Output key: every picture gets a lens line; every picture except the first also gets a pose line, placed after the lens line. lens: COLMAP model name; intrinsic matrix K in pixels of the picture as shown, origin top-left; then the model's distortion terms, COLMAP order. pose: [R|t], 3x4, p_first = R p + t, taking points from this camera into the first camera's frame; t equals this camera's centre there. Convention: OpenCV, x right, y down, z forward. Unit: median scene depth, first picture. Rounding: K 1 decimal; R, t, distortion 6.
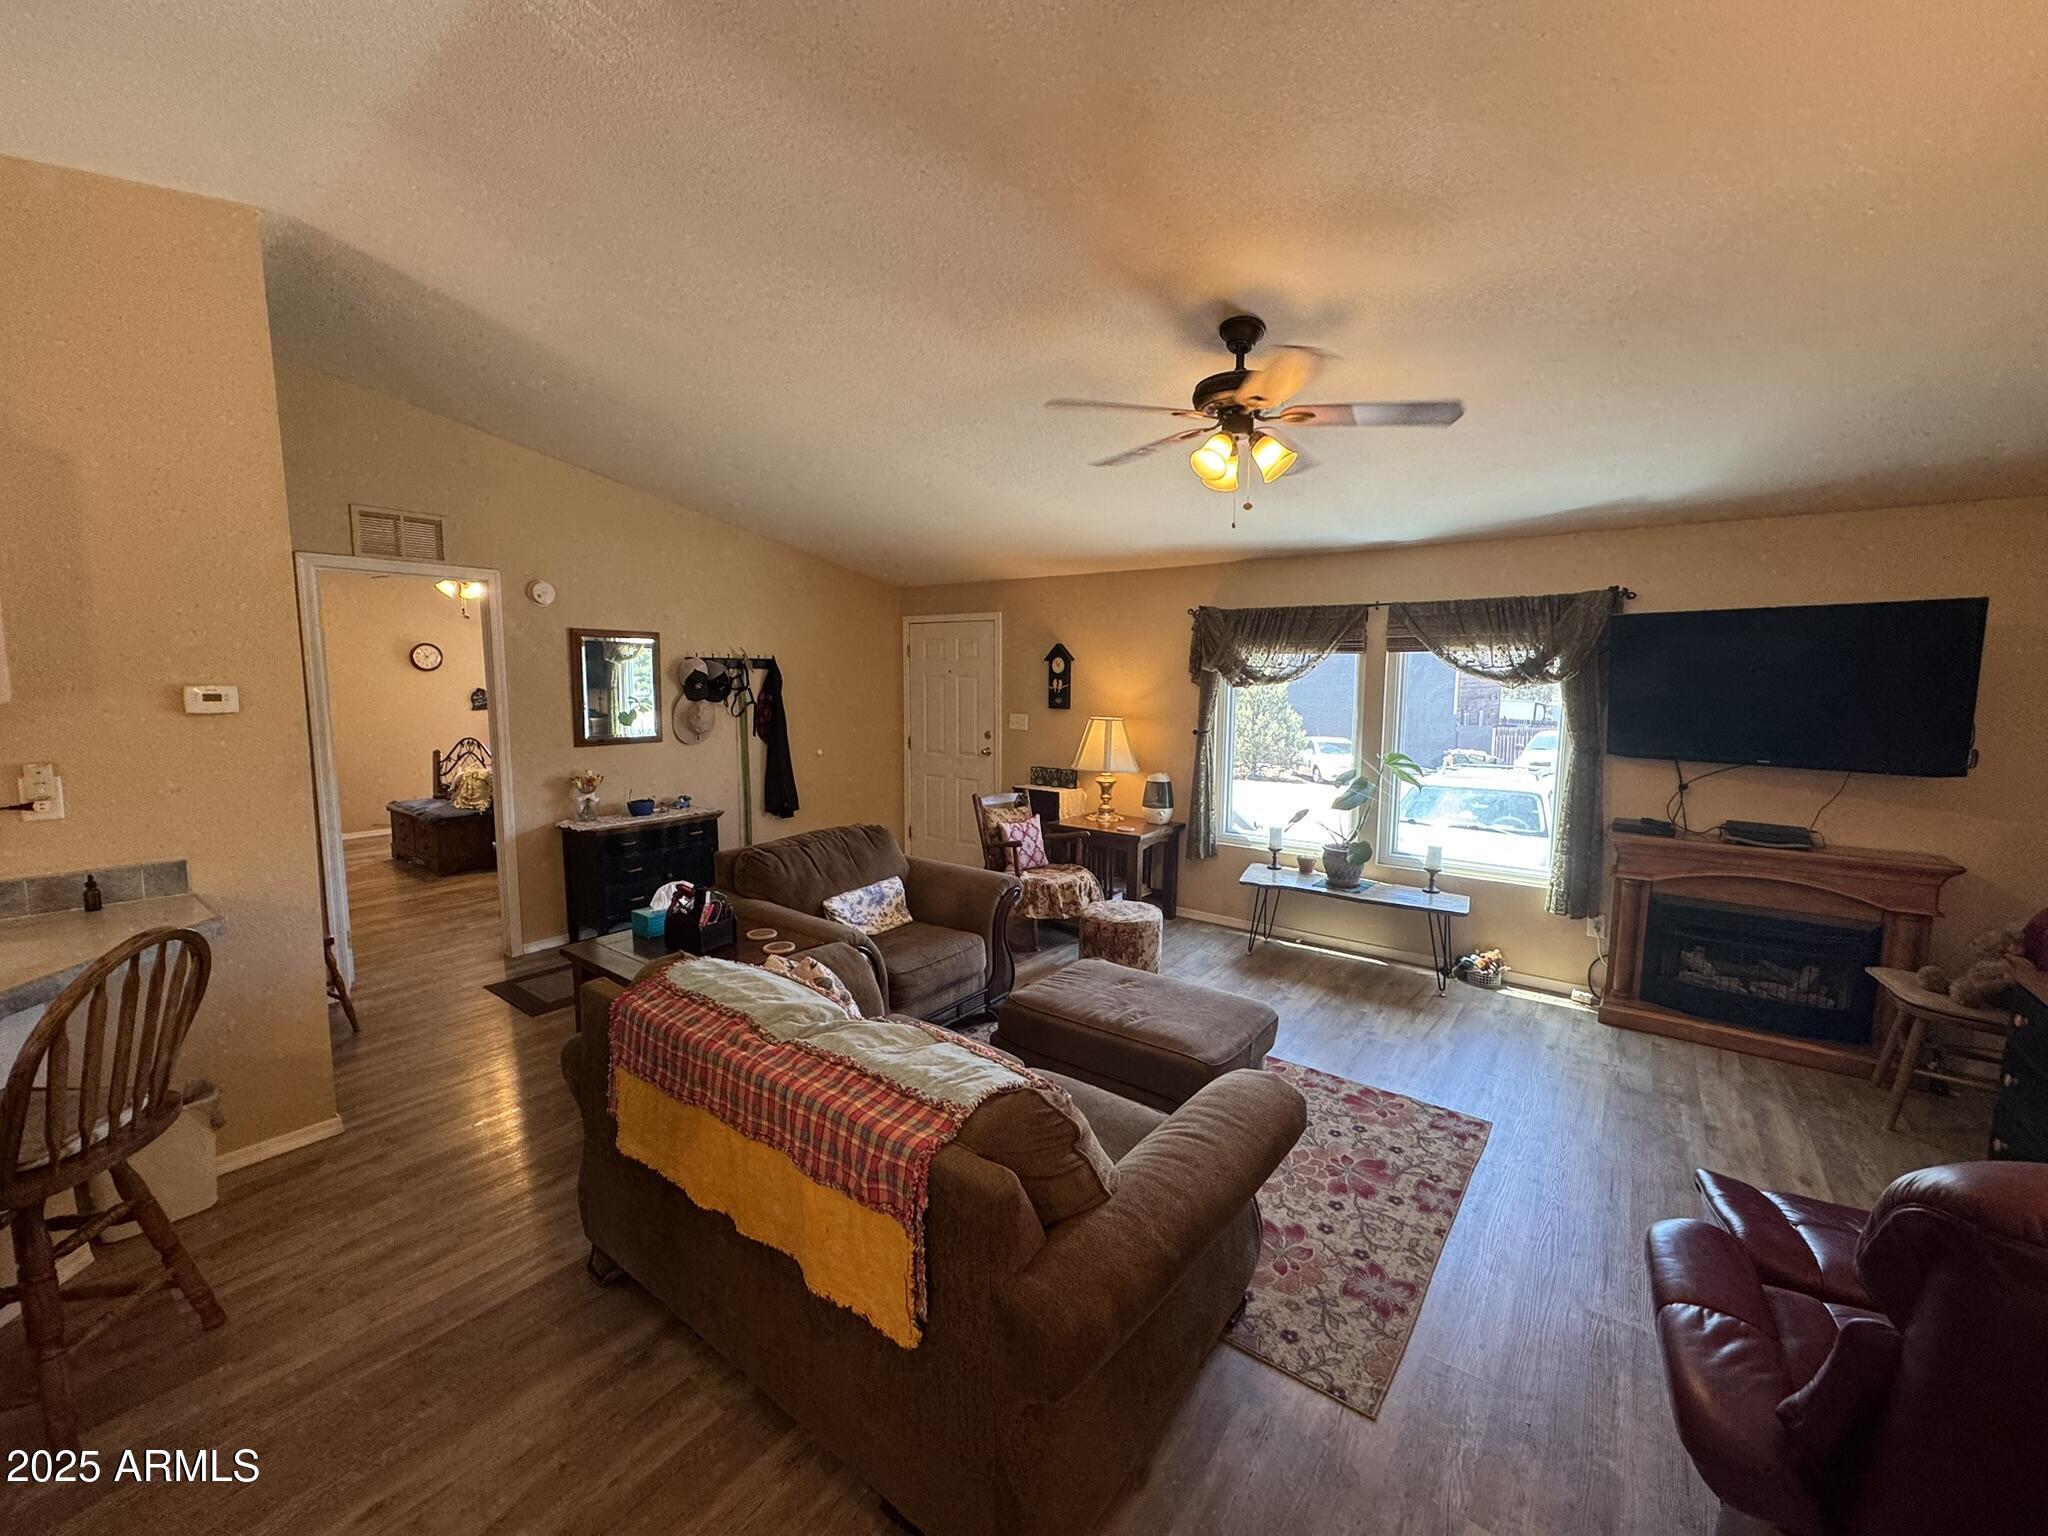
lens RADIAL K [[818.0, 0, 1023.6], [0, 818.0, 764.3], [0, 0, 1]] dist [-0.000019, -0.000013]
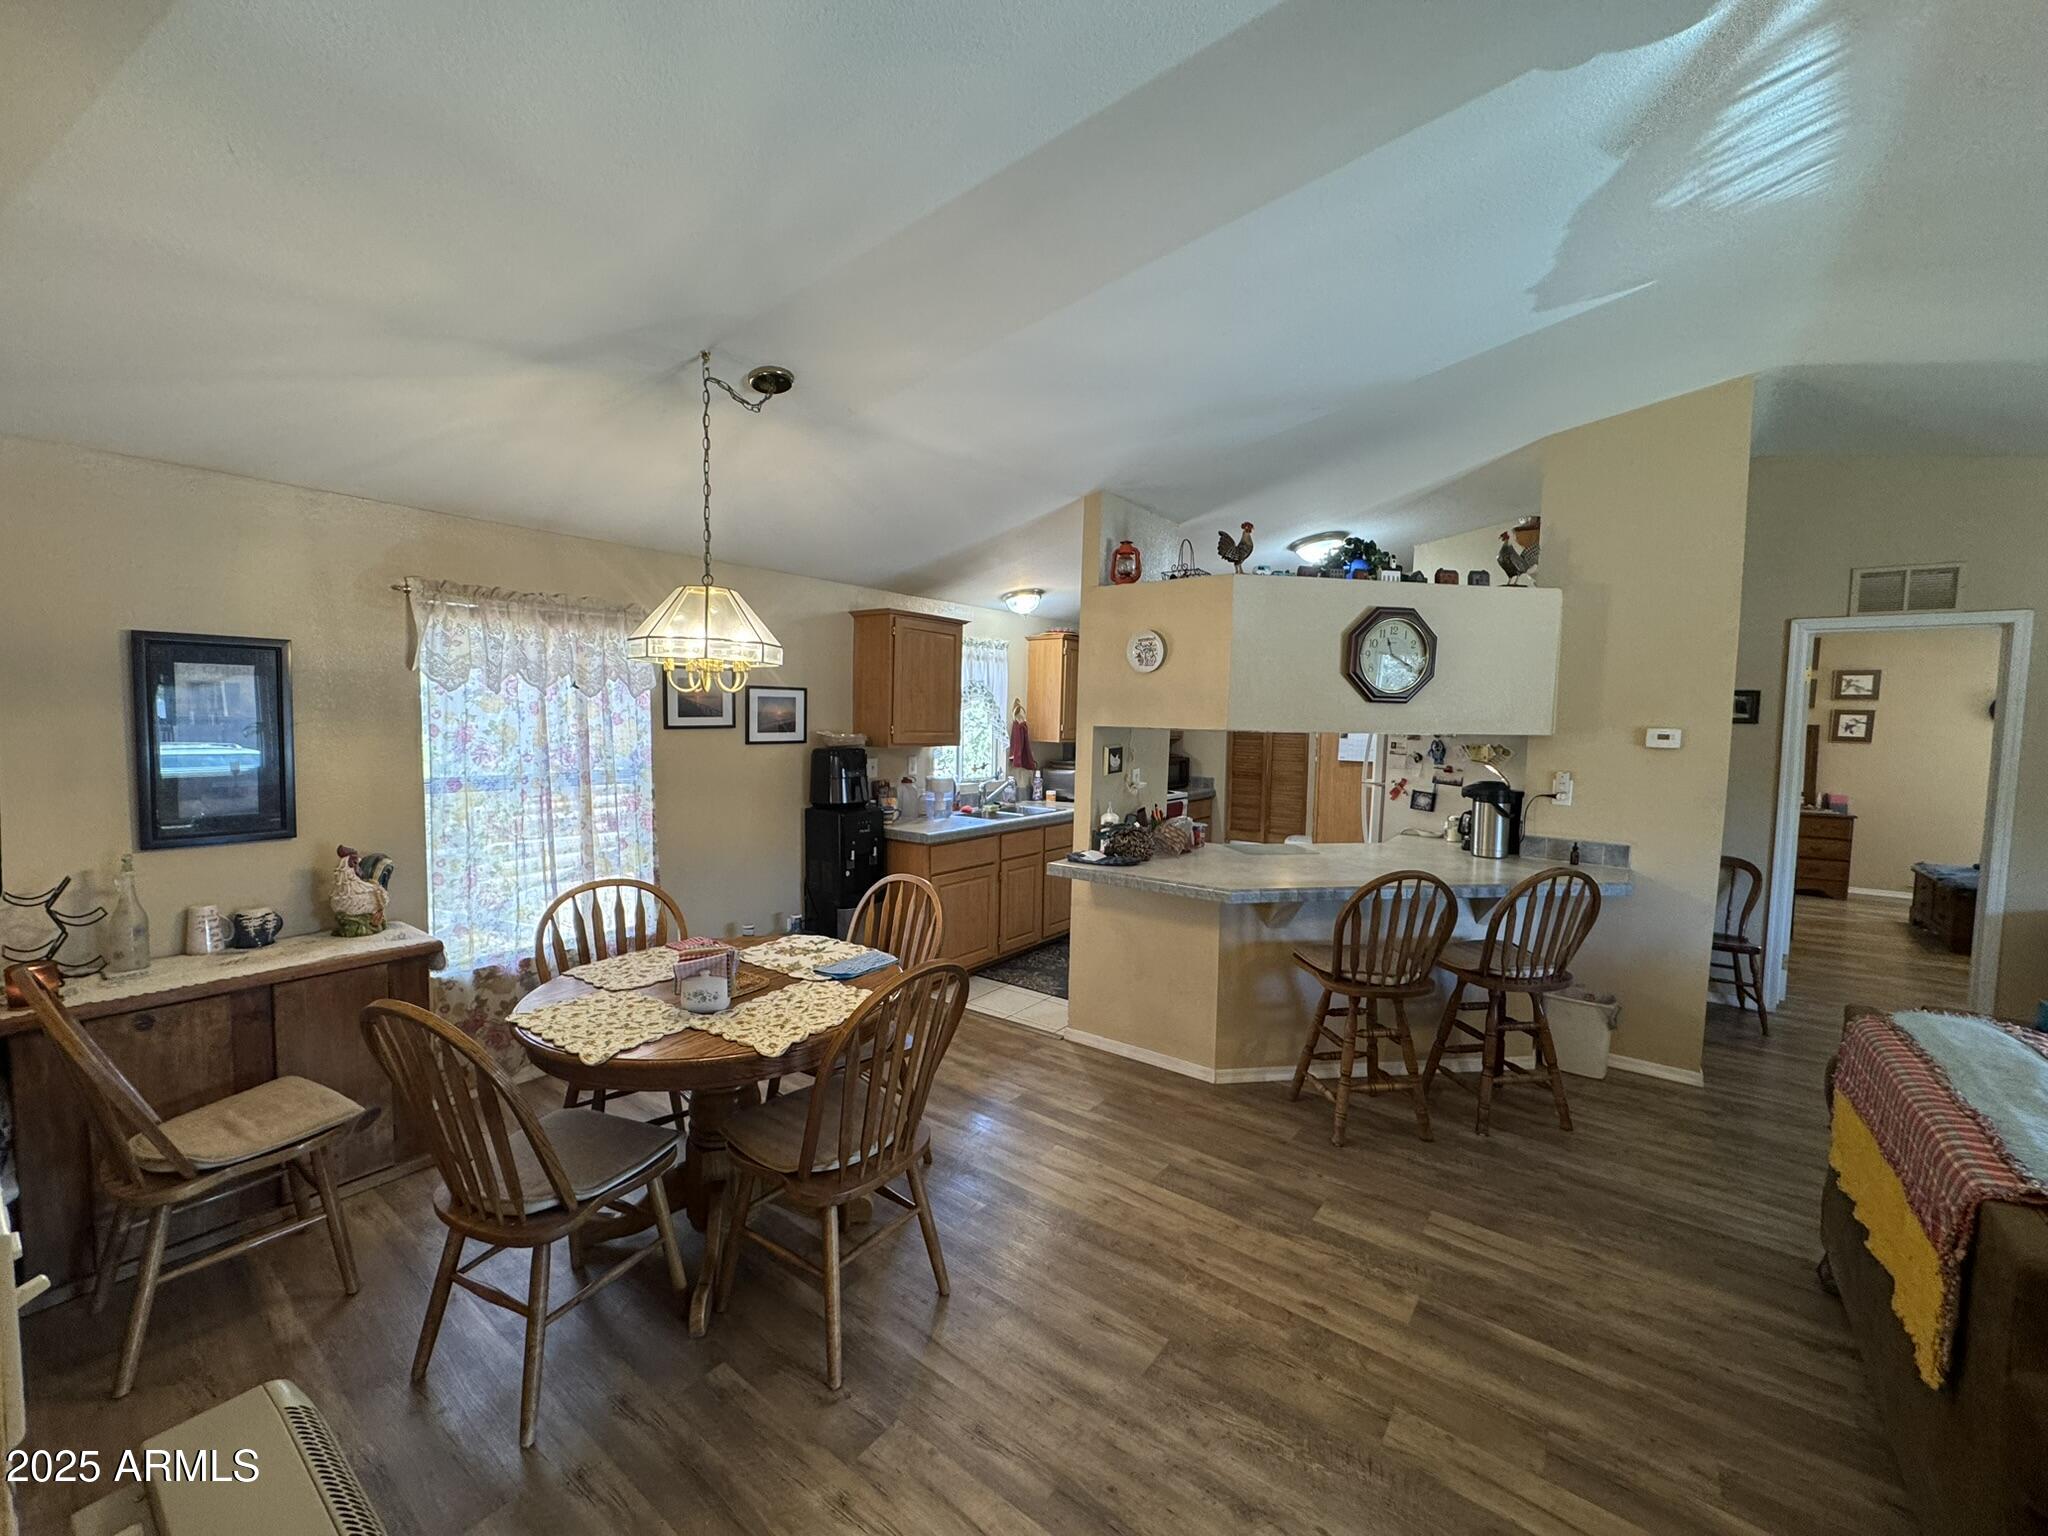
lens RADIAL K [[819.0, 0, 1020.9], [0, 819.0, 766.7], [0, 0, 1]] dist [-0.001442, 0.000386]
pose [[-0.000049, 0.062838, -0.998024, 0.261970], [-0.125880, 0.990085, 0.062344, 0.013169], [0.992045, 0.125635, 0.007862, -0.069788]]
